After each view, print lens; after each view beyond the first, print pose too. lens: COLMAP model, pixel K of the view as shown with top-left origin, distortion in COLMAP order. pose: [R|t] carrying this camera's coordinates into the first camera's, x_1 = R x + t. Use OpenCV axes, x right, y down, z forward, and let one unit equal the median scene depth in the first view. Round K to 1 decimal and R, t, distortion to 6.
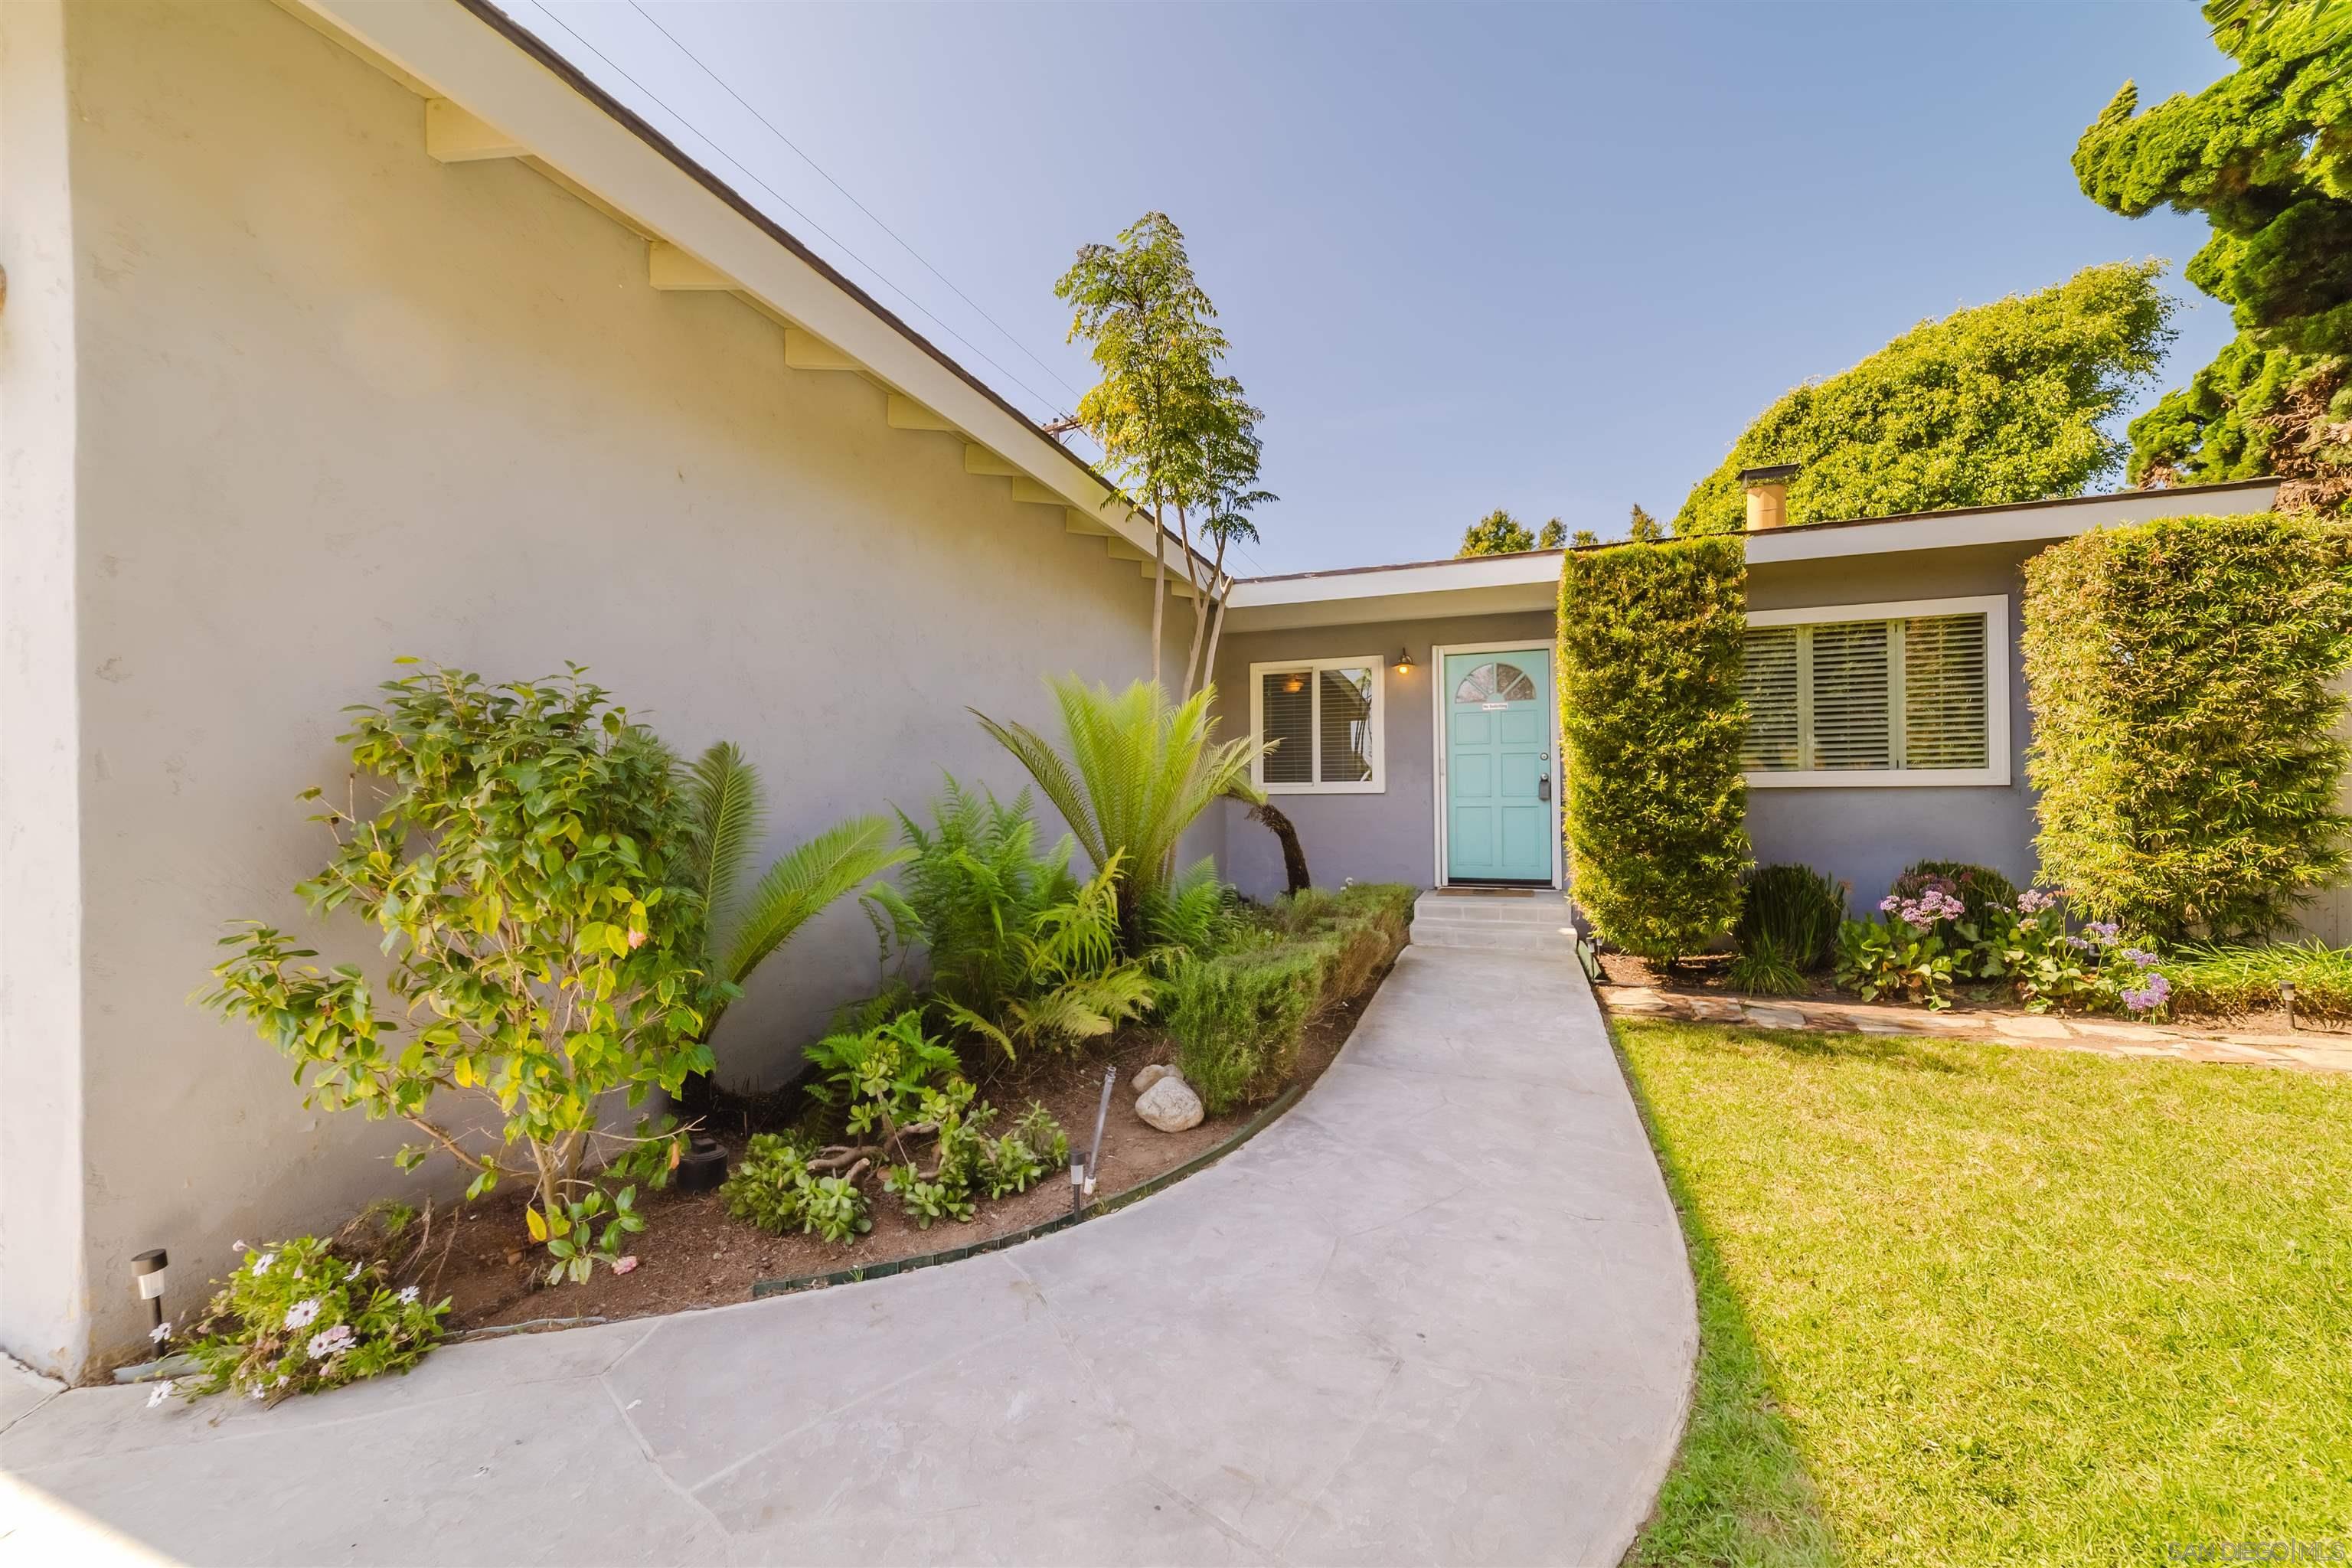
lens RADIAL K [[896.0, 0, 1179.5], [0, 896.0, 797.1], [0, 0, 1]] dist [0.001631, 0.000155]
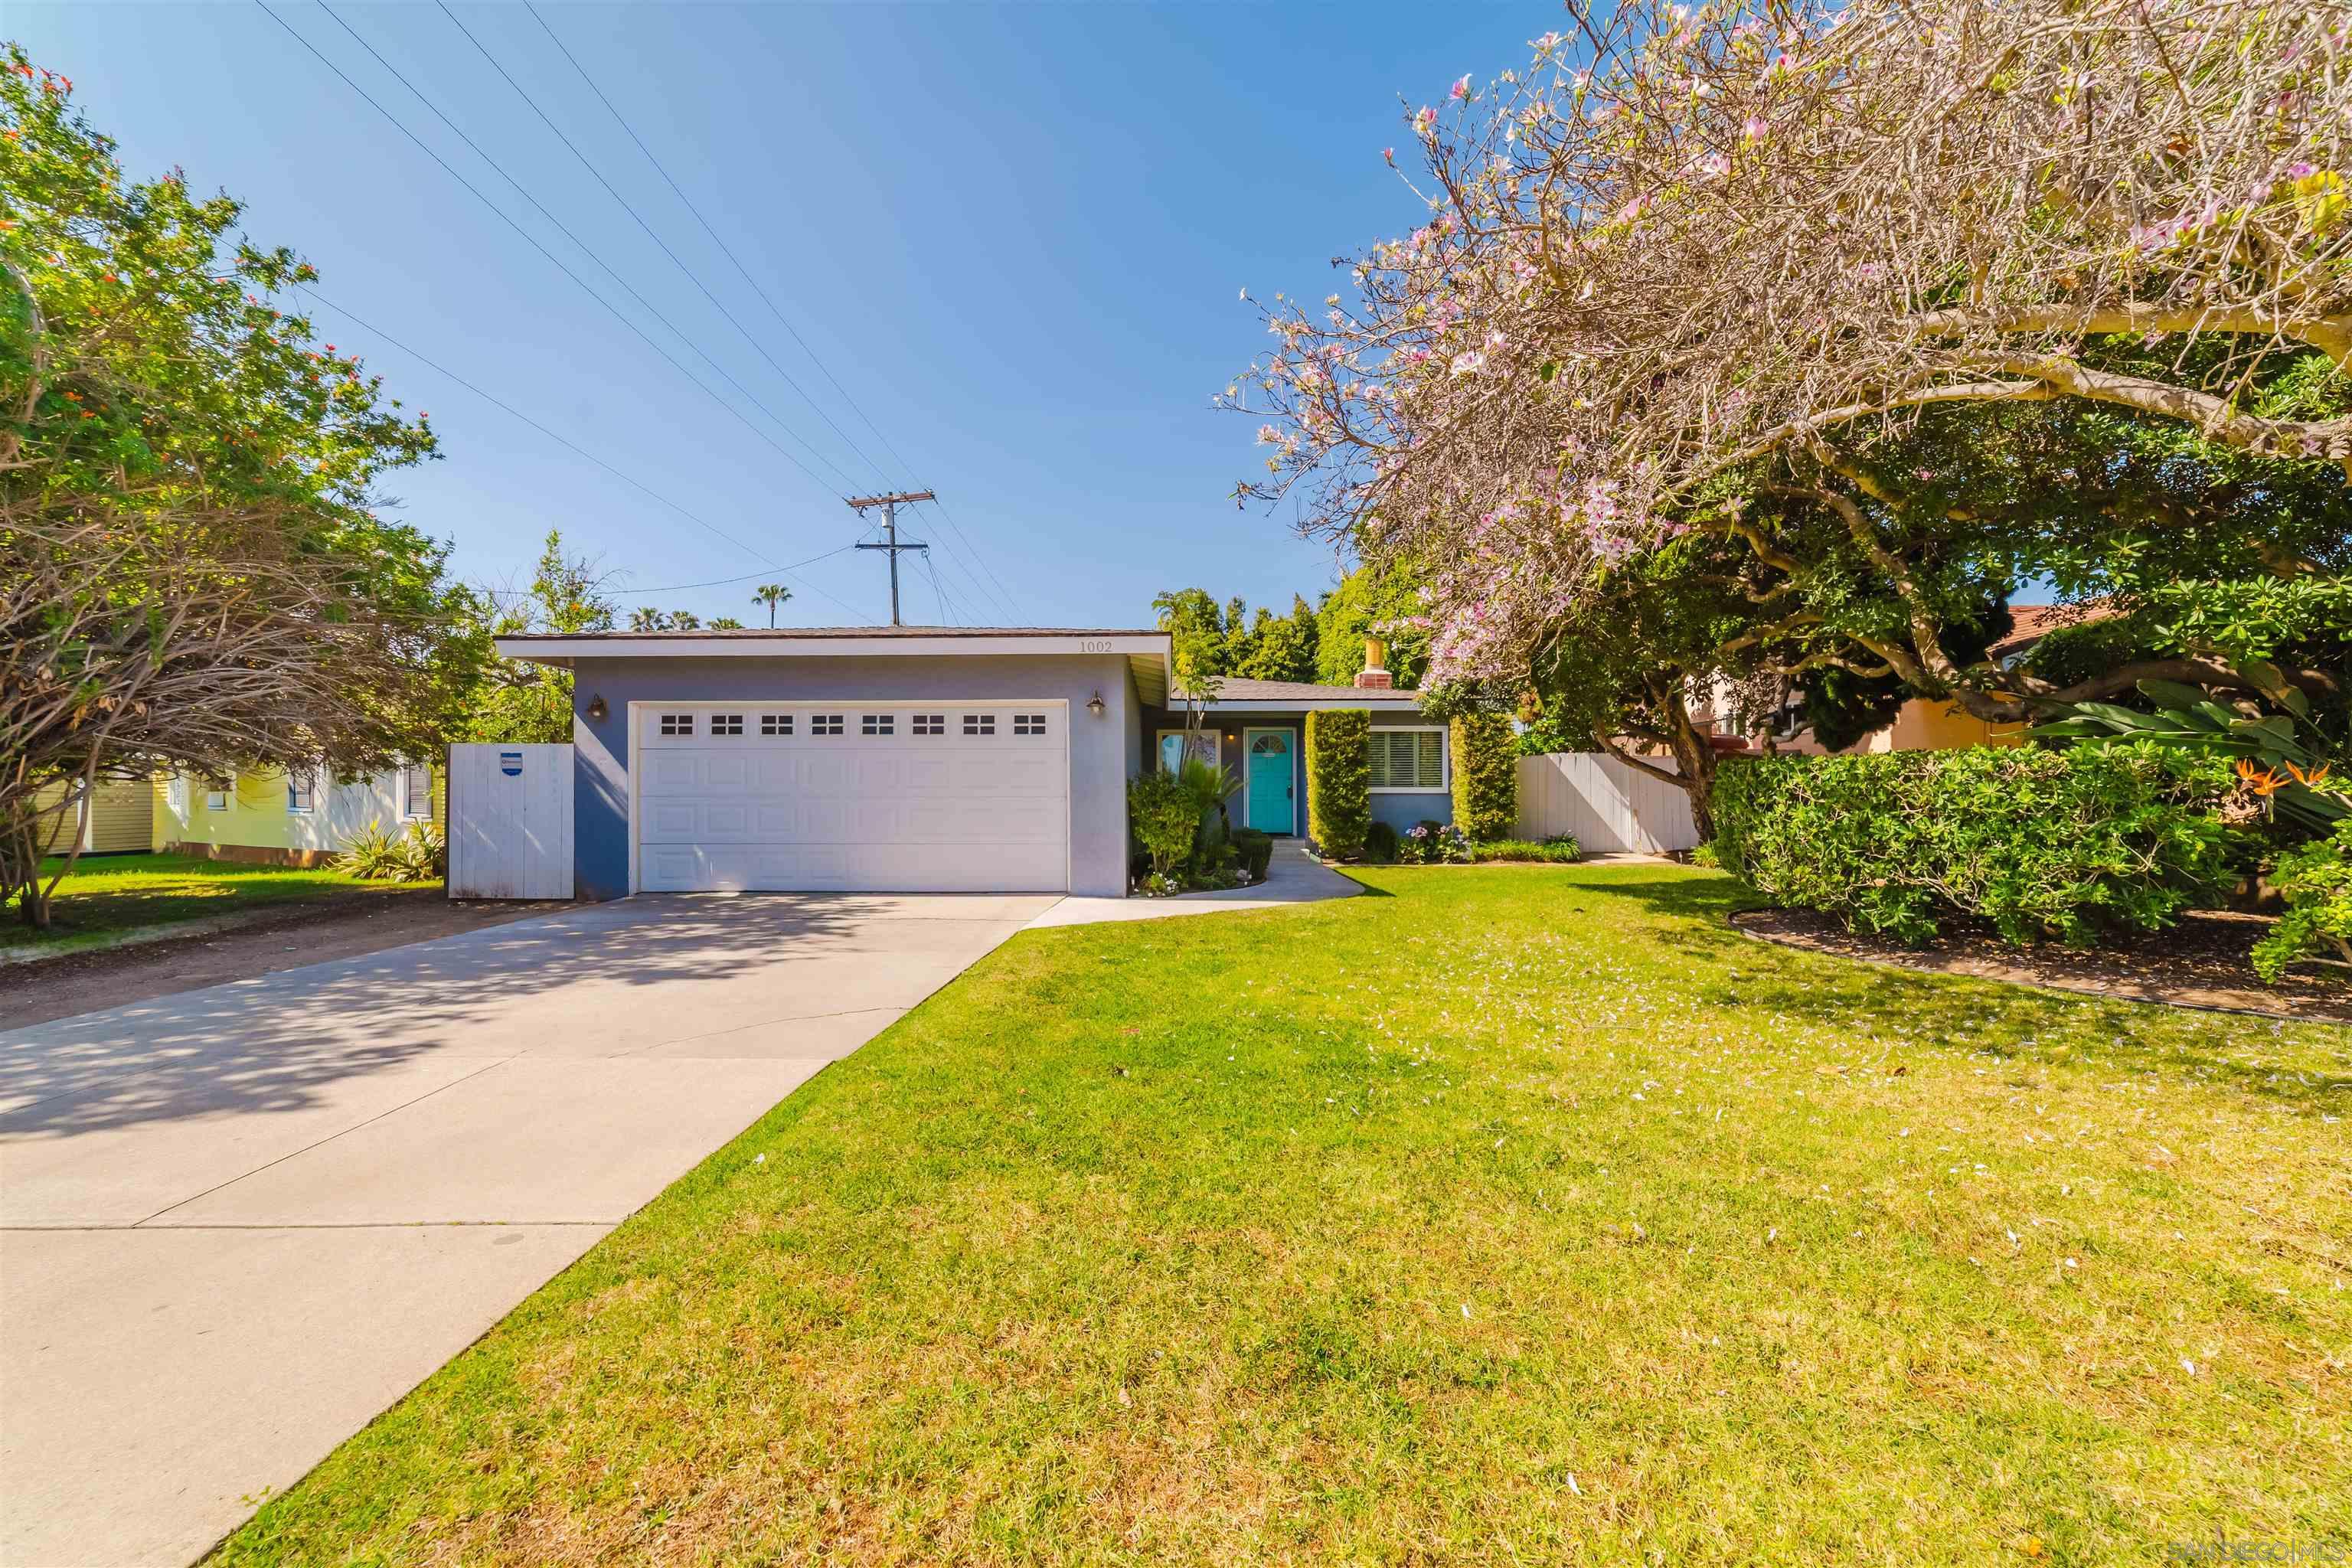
lens RADIAL K [[896.0, 0, 1176.5], [0, 896.0, 781.7], [0, 0, 1]] dist [0.001631, 0.000155]
pose [[0.931596, 0.008841, 0.363389, -1.096532], [-0.005146, 0.999925, -0.011135, -0.016042], [-0.363460, 0.008504, 0.931571, -1.613167]]
